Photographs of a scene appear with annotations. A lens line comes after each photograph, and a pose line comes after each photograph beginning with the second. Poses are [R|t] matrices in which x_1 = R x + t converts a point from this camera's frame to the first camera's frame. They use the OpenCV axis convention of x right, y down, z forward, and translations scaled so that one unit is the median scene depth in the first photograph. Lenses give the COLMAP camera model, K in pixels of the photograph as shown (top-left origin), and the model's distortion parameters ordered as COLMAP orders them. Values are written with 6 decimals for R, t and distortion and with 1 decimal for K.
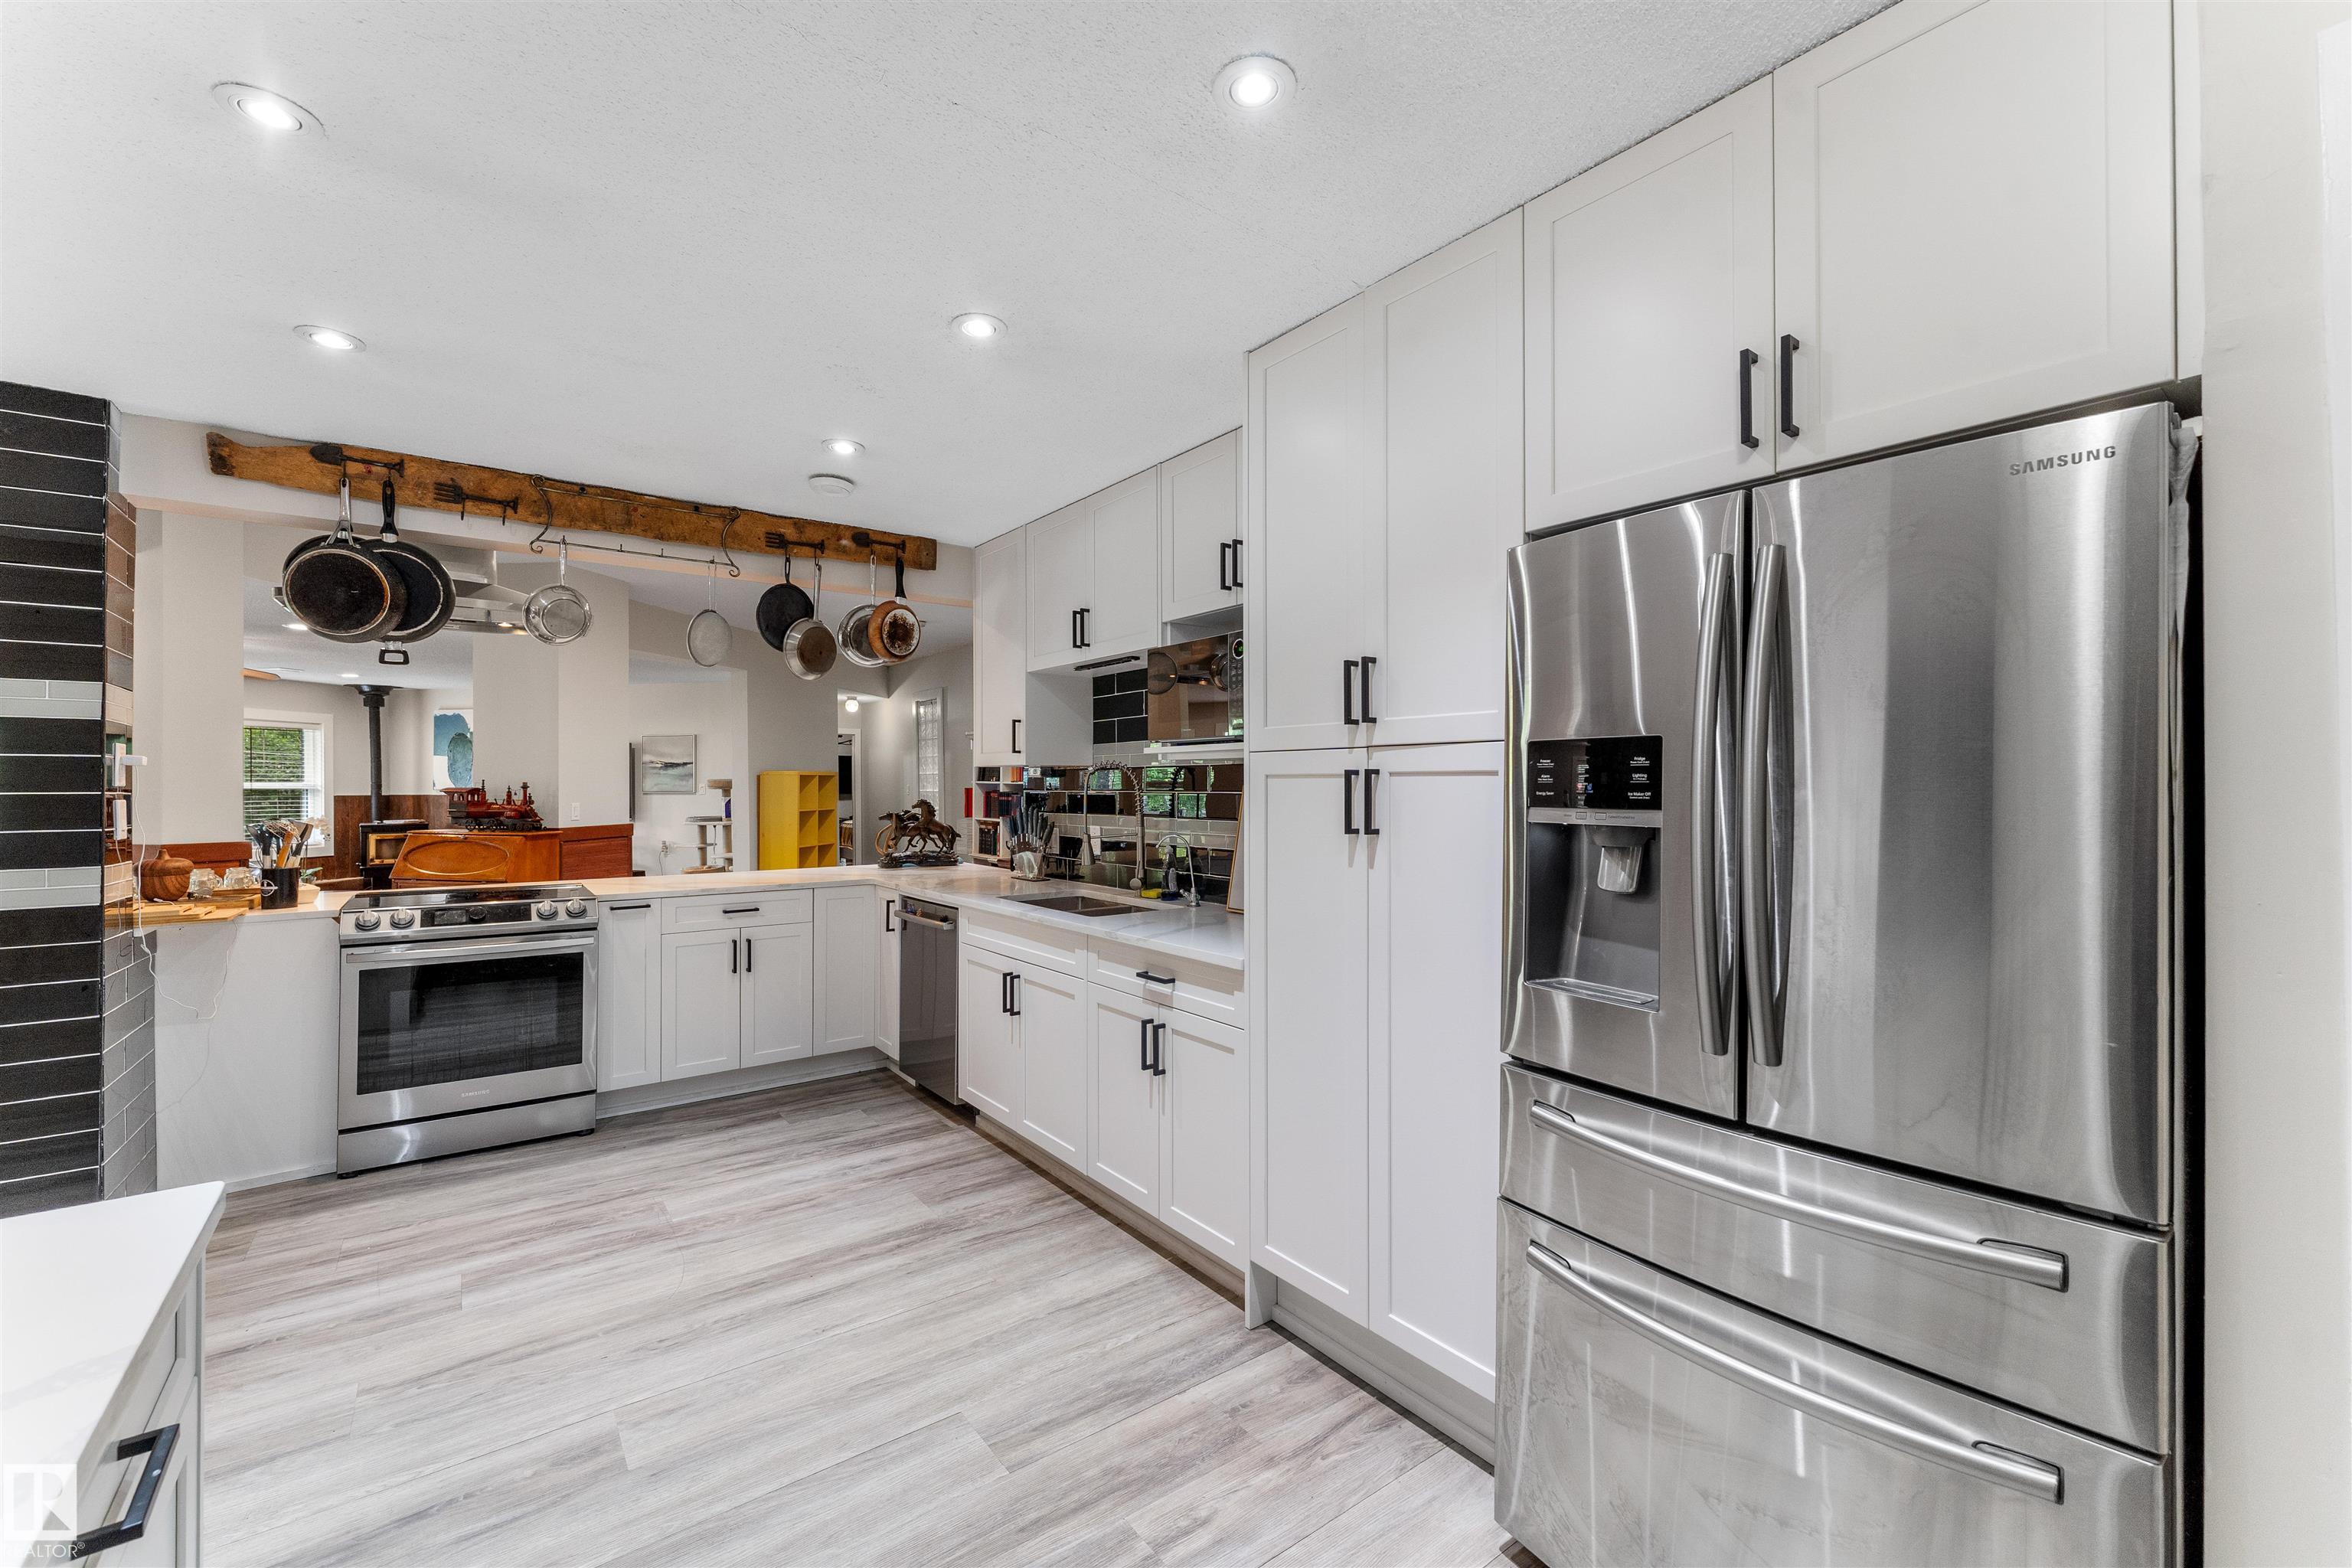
lens RADIAL K [[946.2, 0, 1180.1], [0, 946.2, 785.4], [0, 0, 1]] dist [-0.000021, -0.000070]
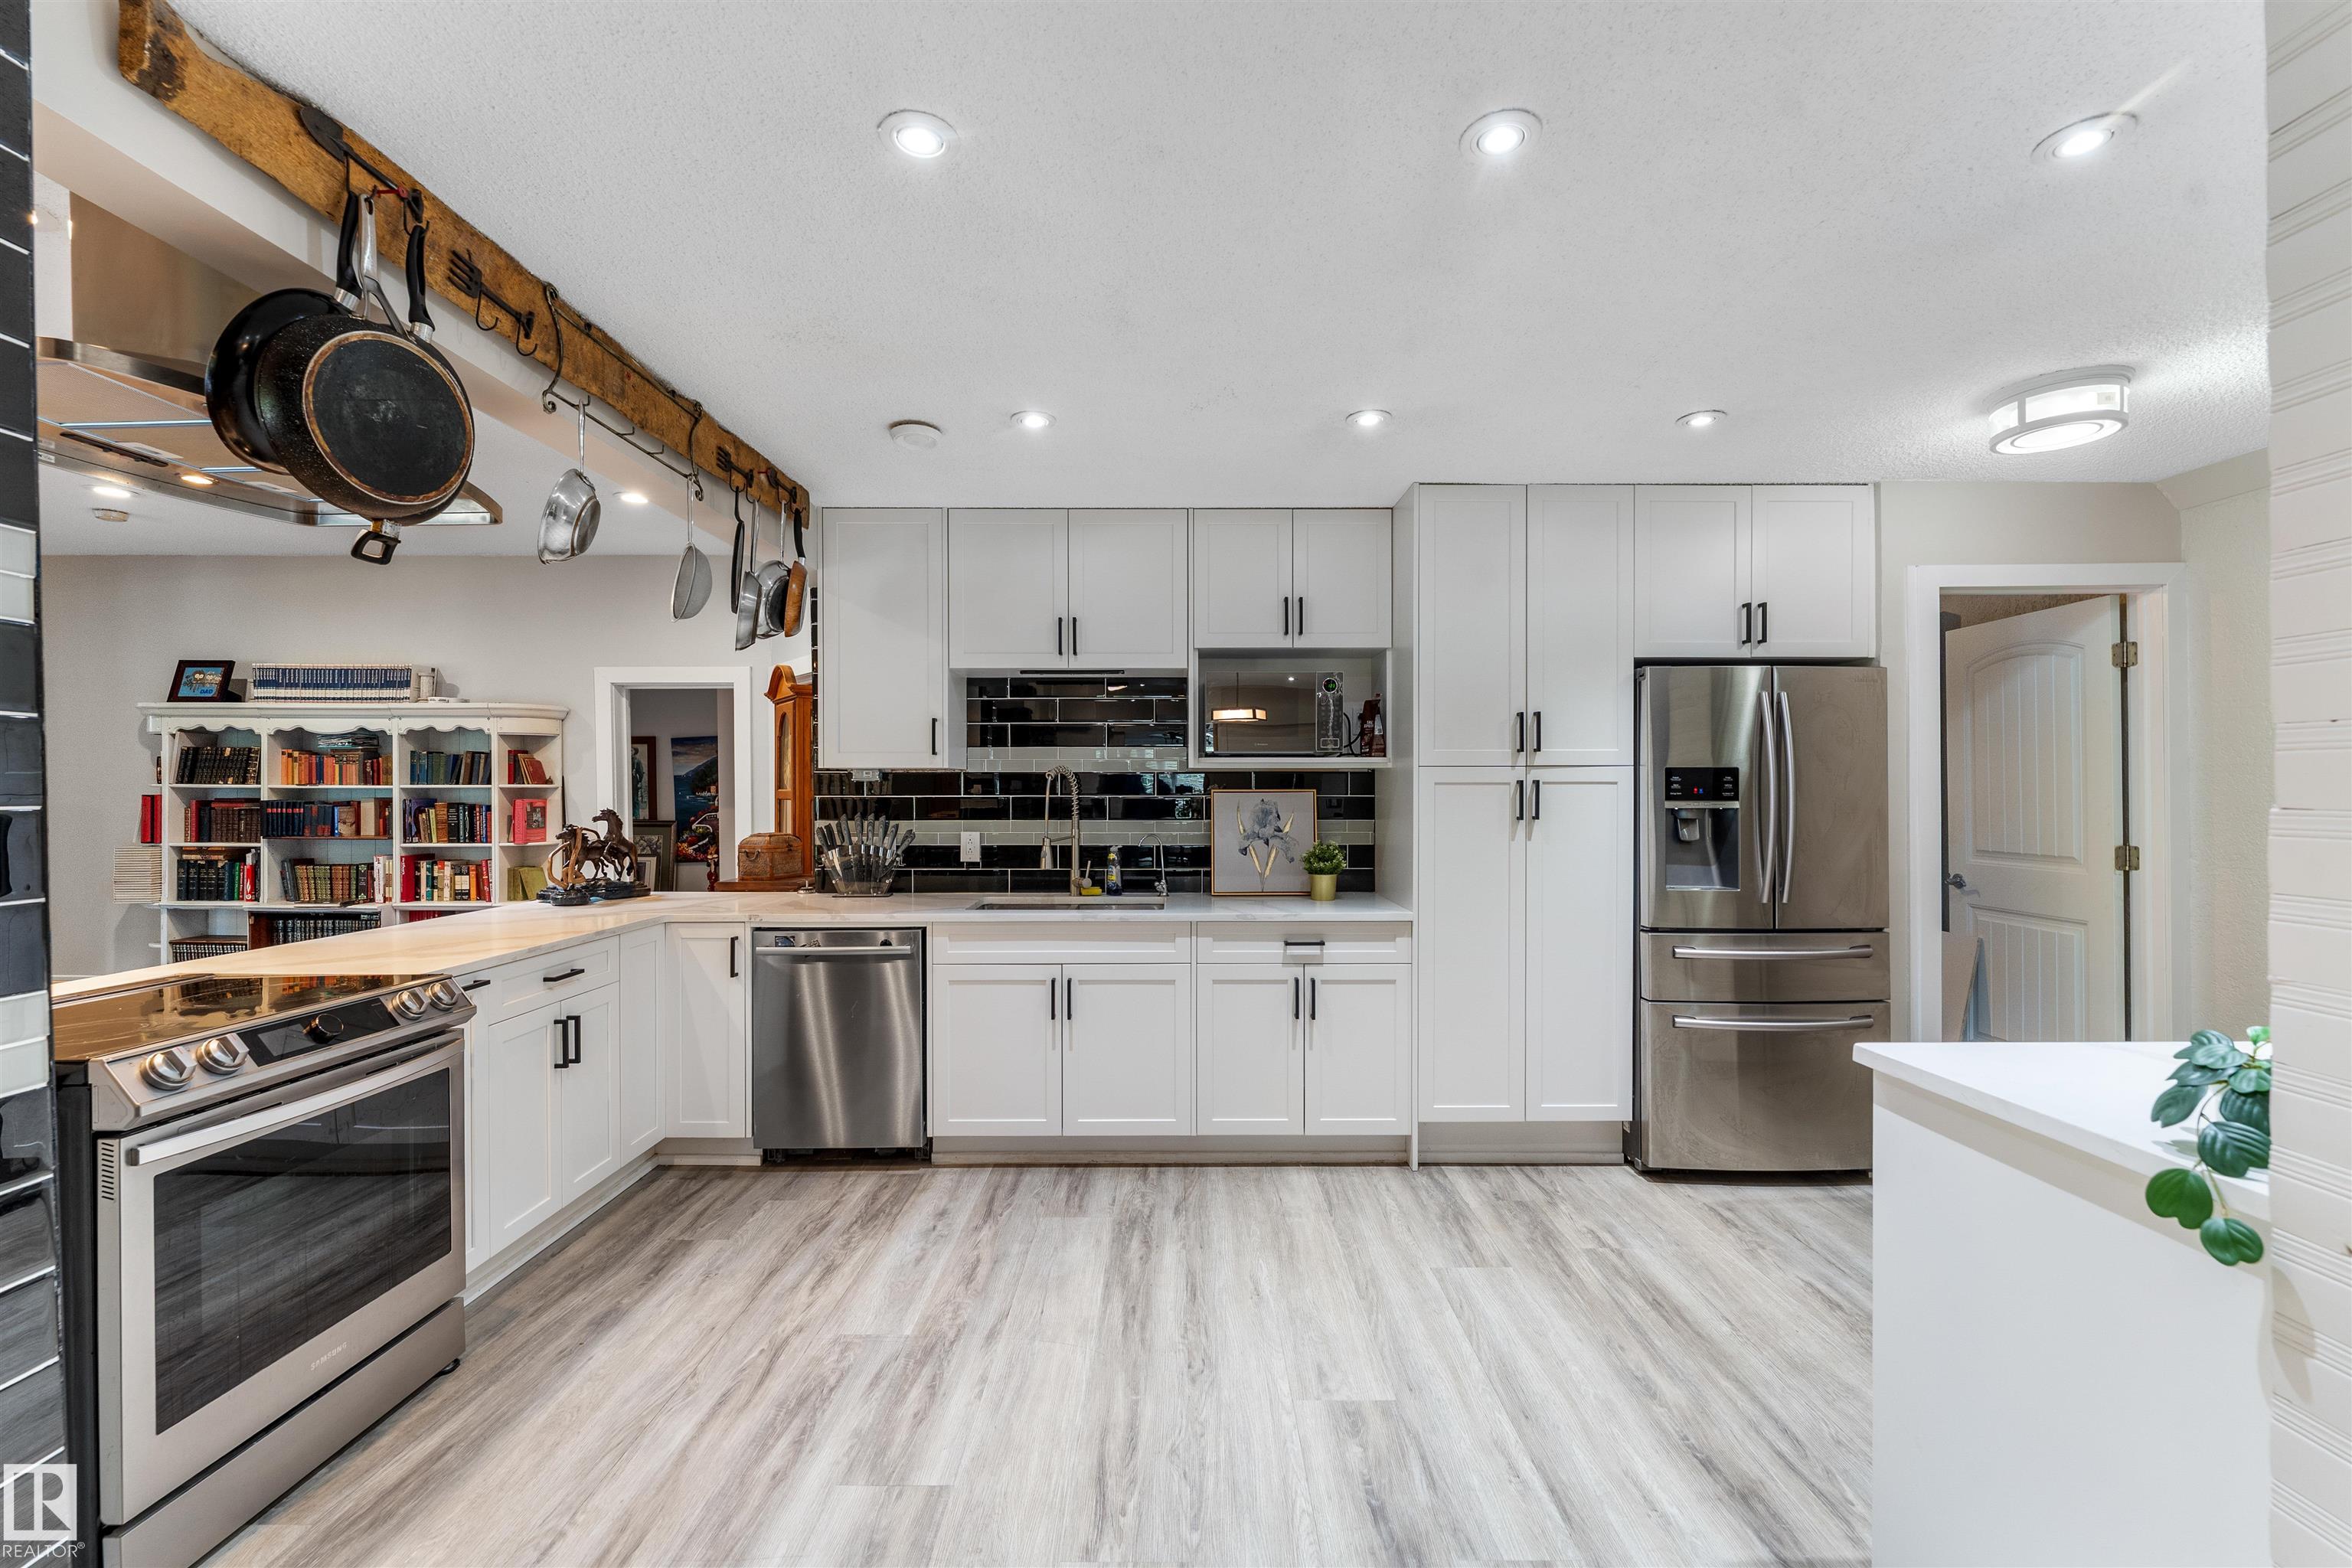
lens RADIAL K [[967.5, 0, 1178.0], [0, 967.5, 798.7], [0, 0, 1]] dist [-0.002776, -0.000363]
pose [[0.606273, -0.006638, 0.795229, -0.980223], [0.000222, 0.999967, 0.008178, 0.001054], [-0.795257, -0.004782, 0.606254, 0.305926]]
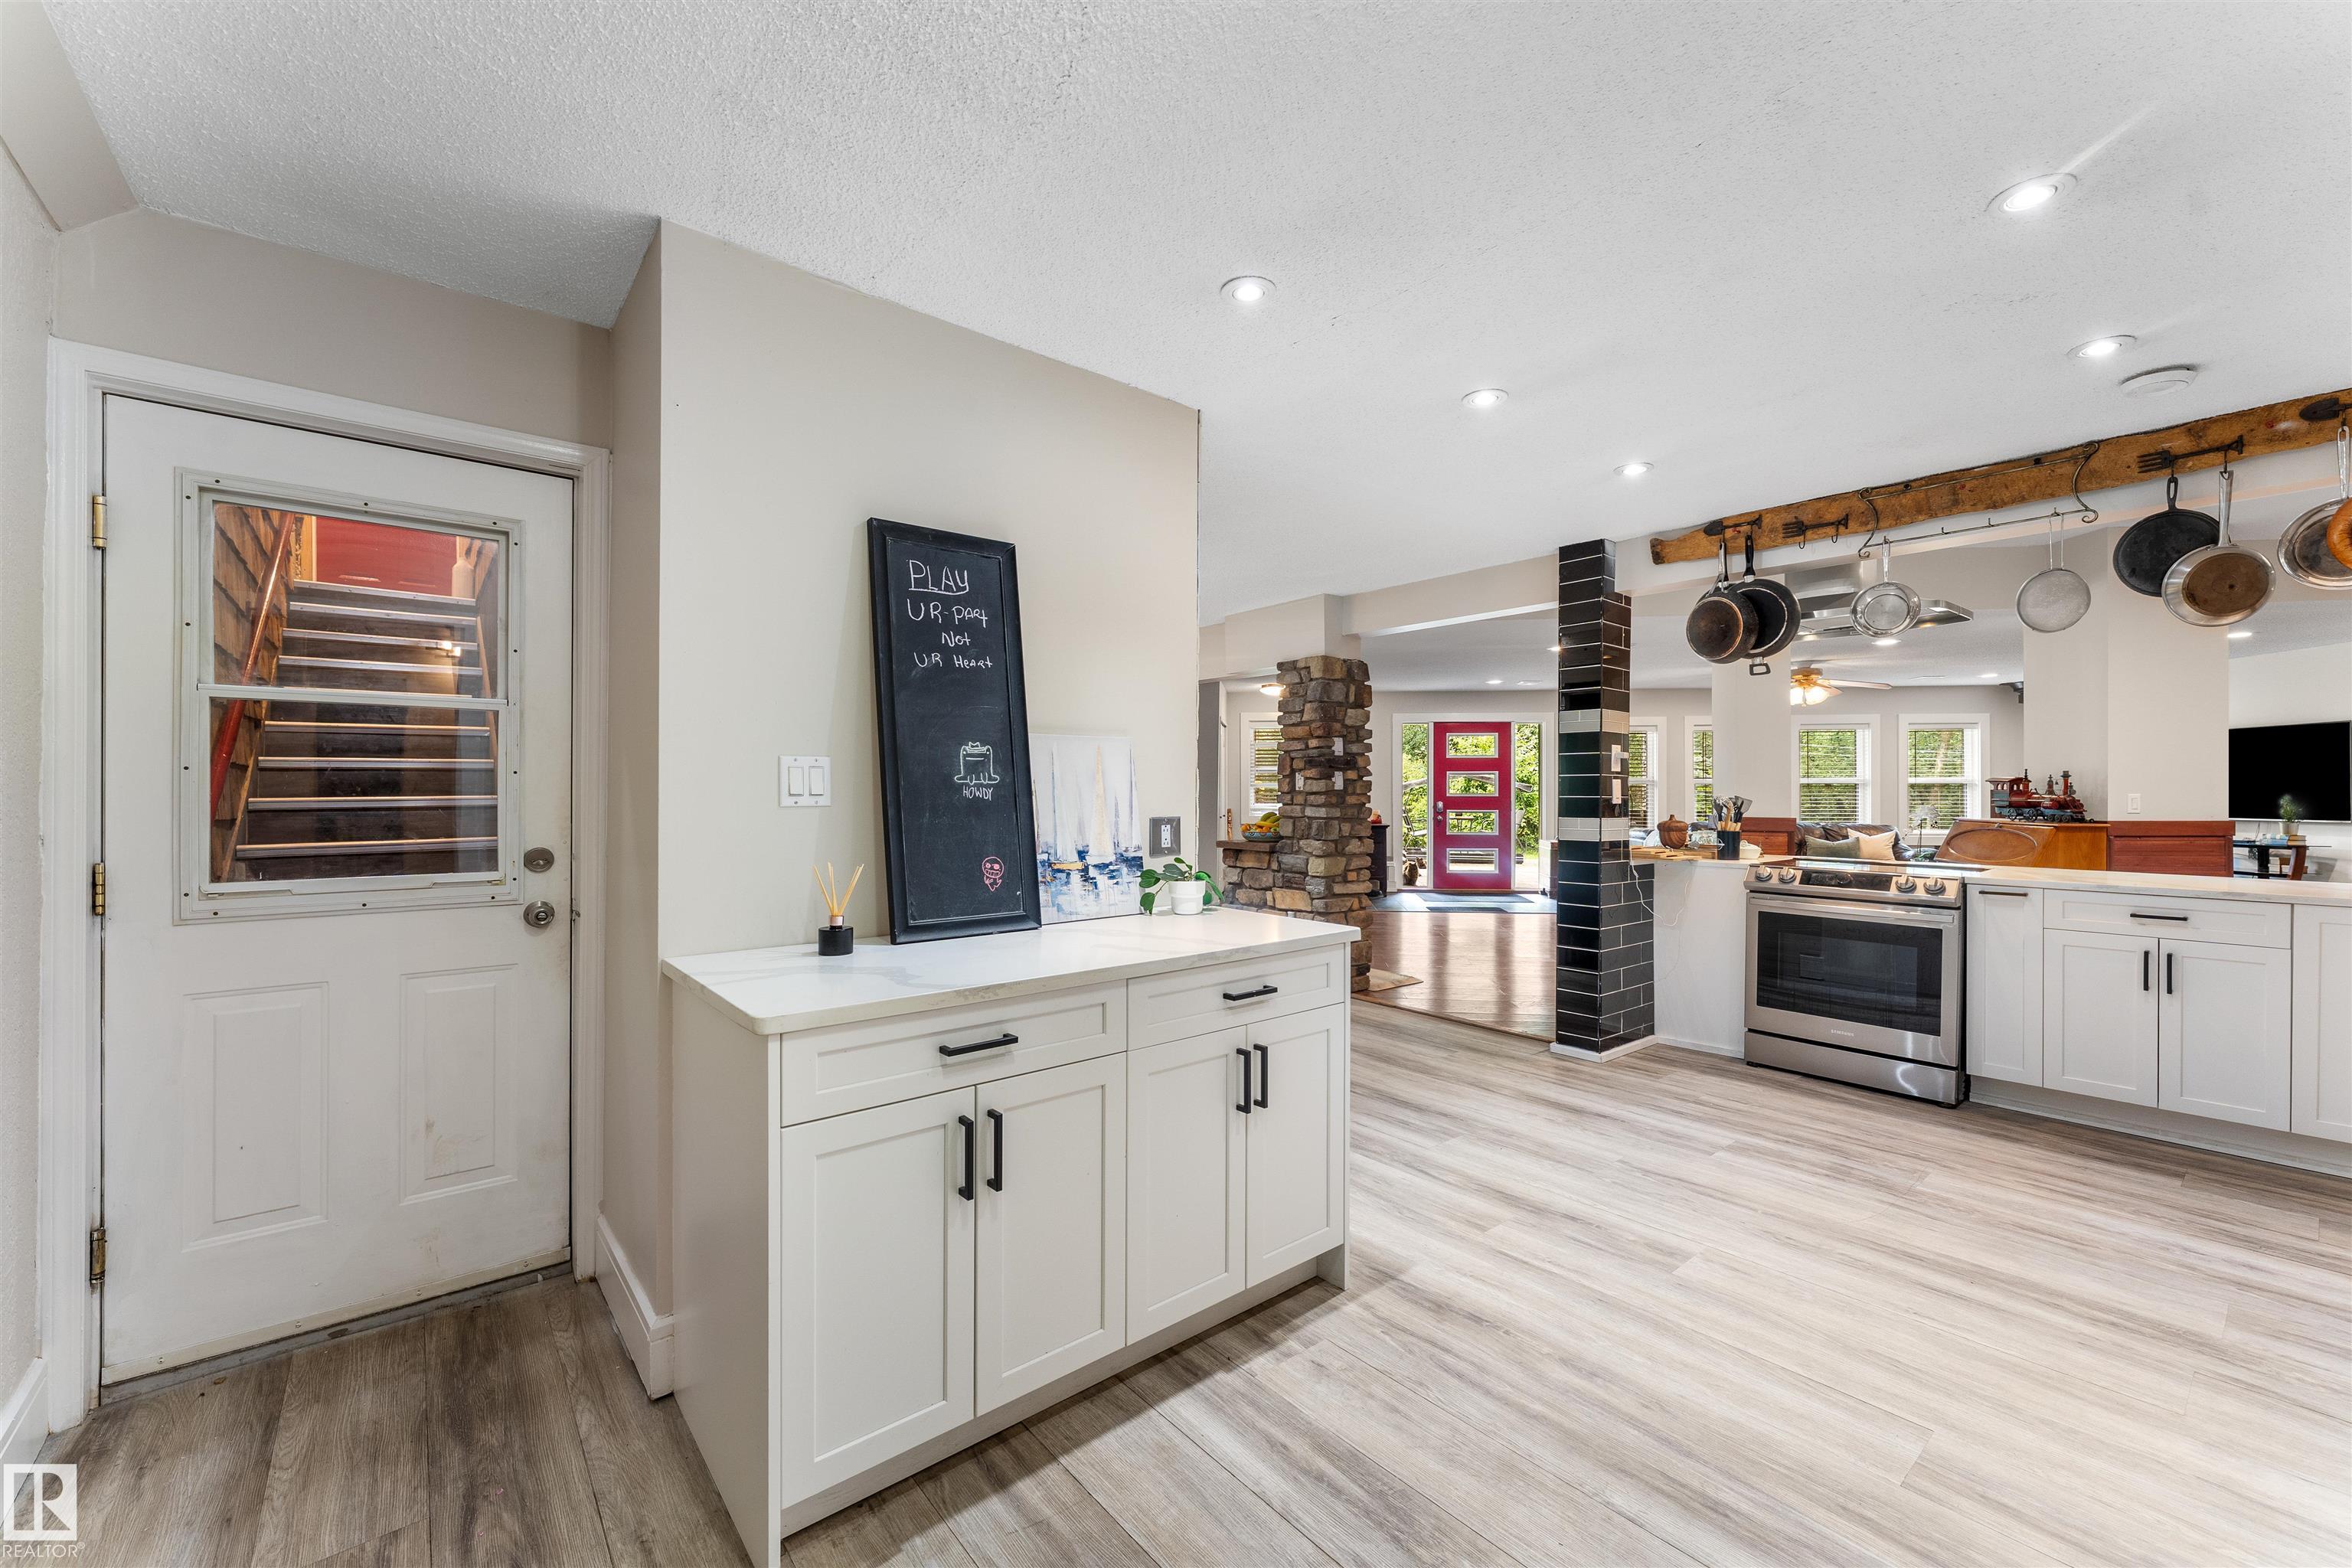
lens RADIAL K [[946.2, 0, 1180.1], [0, 946.2, 785.4], [0, 0, 1]] dist [-0.000021, -0.000070]
pose [[0.041317, -0.003018, -0.999142, 0.424990], [0.000892, 0.999995, -0.002984, 0.026703], [0.999146, -0.000768, 0.041320, 0.153573]]
